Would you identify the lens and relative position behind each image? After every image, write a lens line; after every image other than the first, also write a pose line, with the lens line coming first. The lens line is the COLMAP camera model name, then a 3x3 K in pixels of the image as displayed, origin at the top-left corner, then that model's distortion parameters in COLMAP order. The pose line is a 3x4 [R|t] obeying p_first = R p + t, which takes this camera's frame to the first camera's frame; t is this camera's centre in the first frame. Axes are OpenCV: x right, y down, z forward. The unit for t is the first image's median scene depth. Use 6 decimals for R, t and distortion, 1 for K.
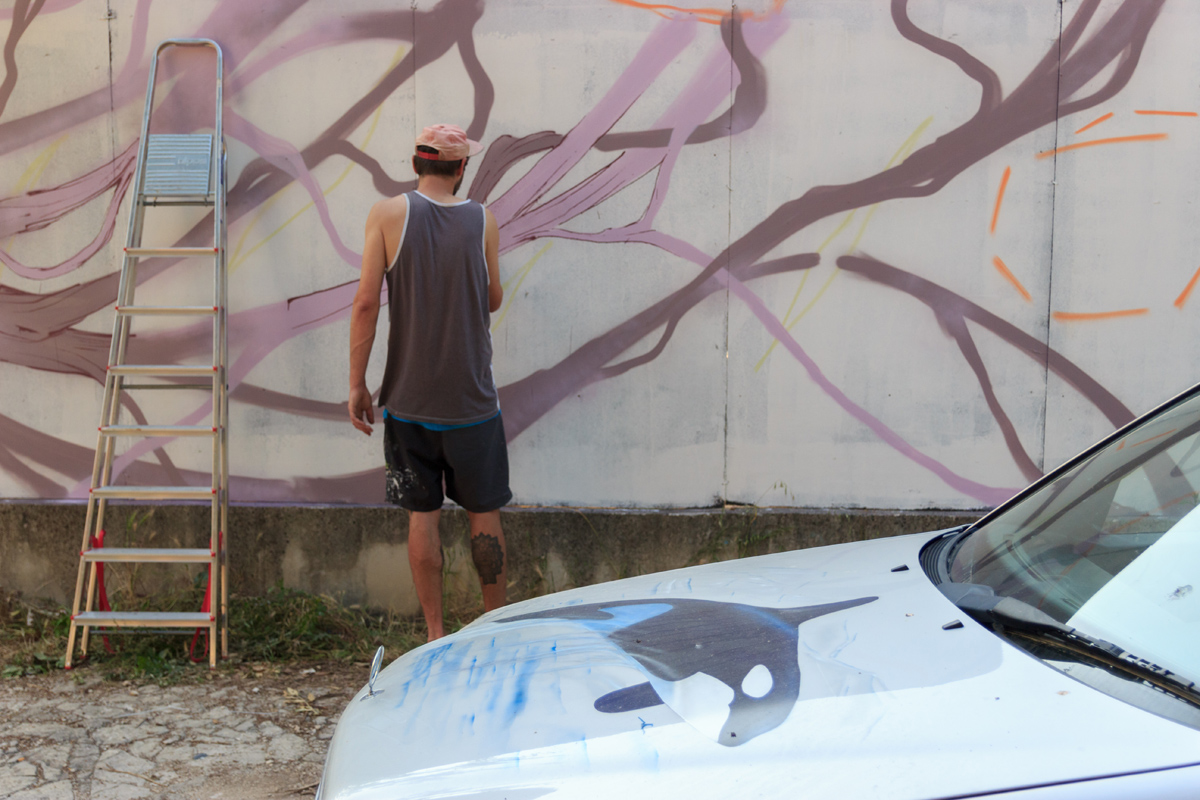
lens RADIAL K [[1364.6, 0, 599.1], [0, 1364.6, 410.6], [0, 0, 1]] dist [0.001971, 0.000000]
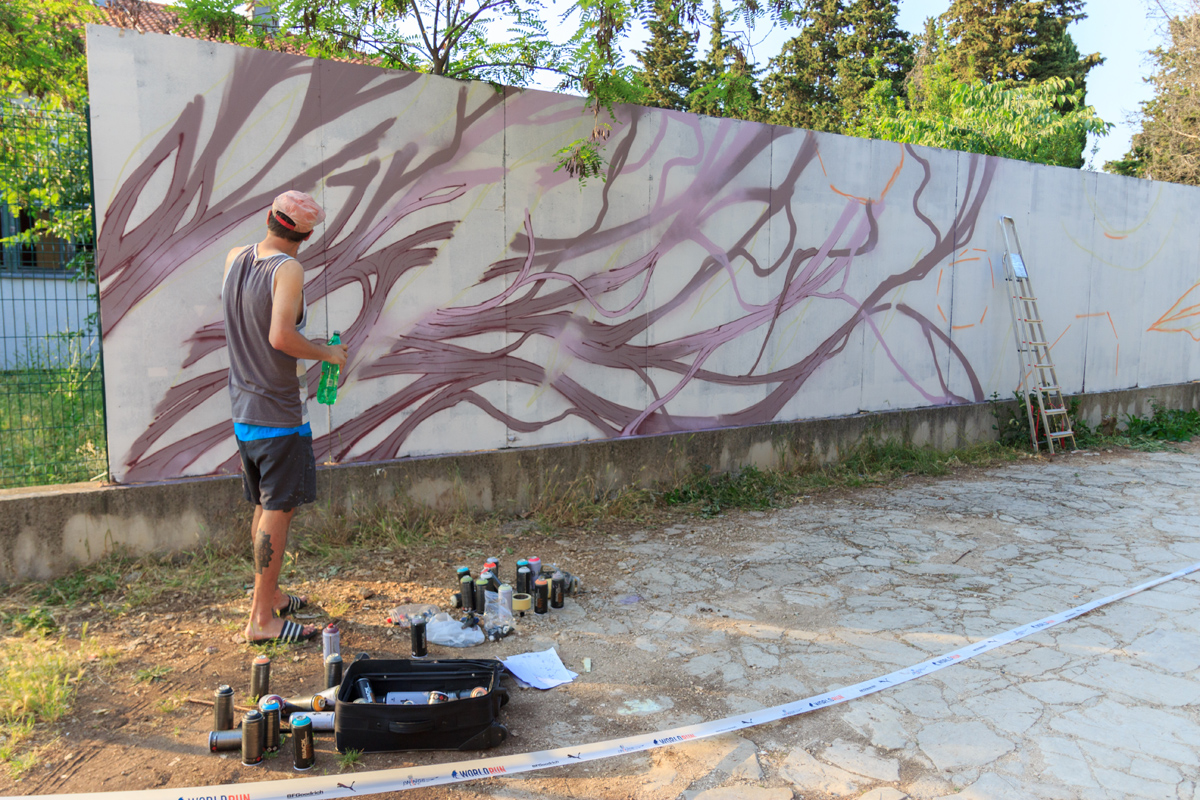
lens RADIAL K [[920.8, 0, 595.1], [0, 920.8, 405.3], [0, 0, 1]] dist [0.020378, -0.034071]
pose [[0.791121, -0.068567, 0.607805, -1.239086], [0.064084, 0.997520, 0.029119, -0.016765], [-0.608294, 0.015914, 0.793552, 0.035795]]
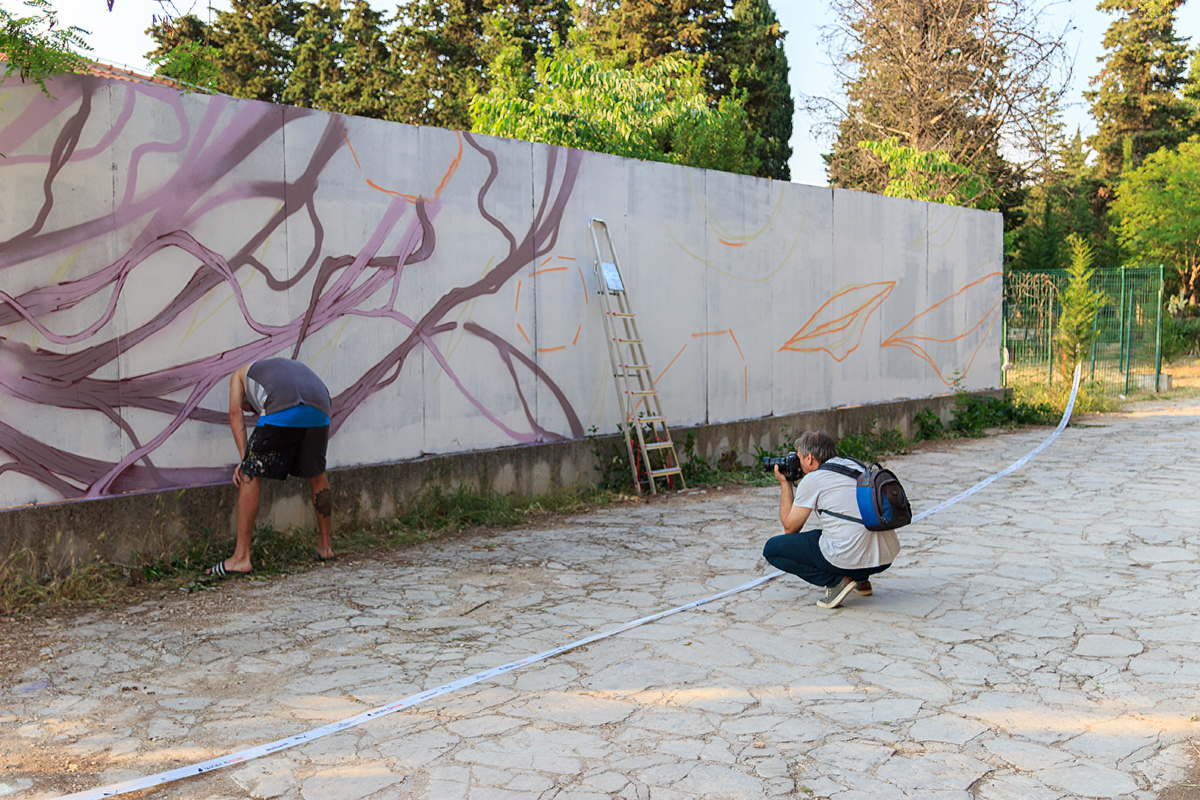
lens RADIAL K [[1278.0, 0, 607.9], [0, 1278.0, 413.1], [0, 0, 1]] dist [-0.008634, 0.000000]
pose [[0.569090, -0.065357, 0.819674, -1.233587], [0.100430, 0.994898, 0.009601, 0.020158], [-0.816119, 0.076856, 0.572750, -0.226191]]
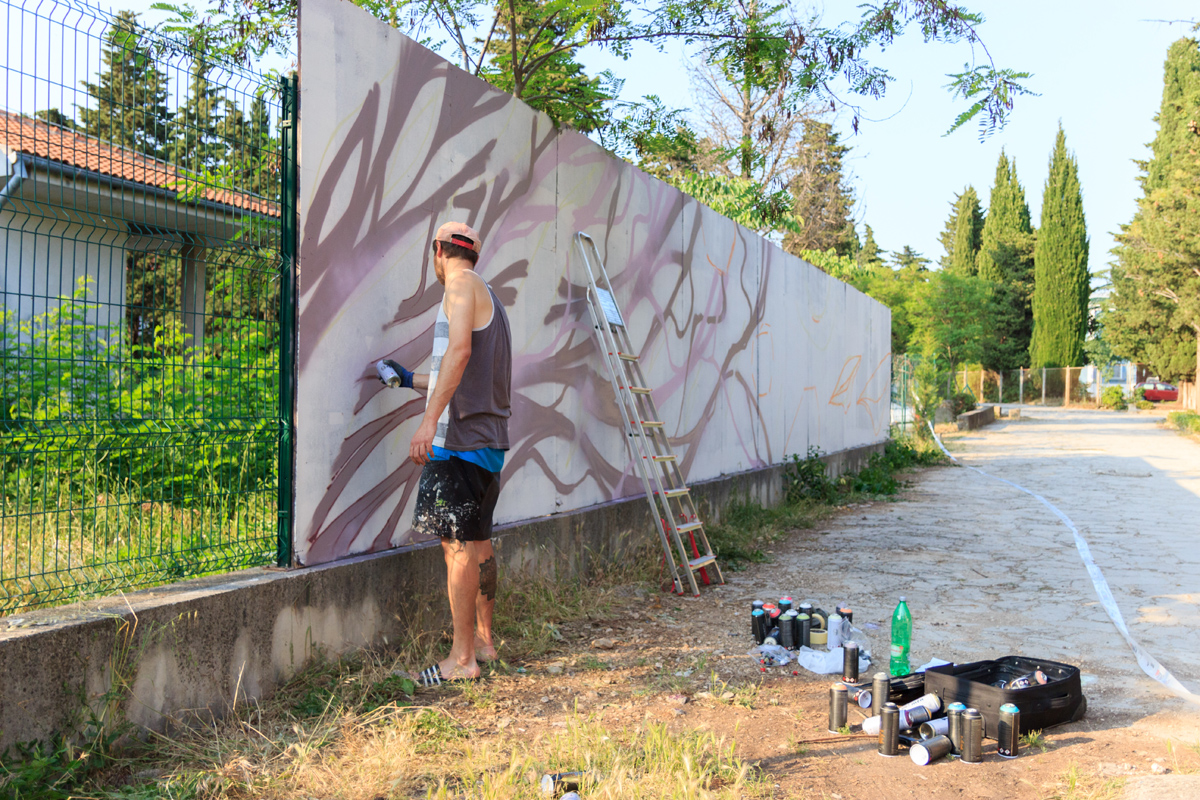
lens RADIAL K [[1077.5, 0, 621.9], [0, 1077.5, 410.7], [0, 0, 1]] dist [0.014493, -0.080570]
pose [[0.304181, -0.007753, 0.952583, -1.781147], [0.104806, 0.994169, -0.025376, -0.012486], [-0.946831, 0.107556, 0.303220, 0.599115]]
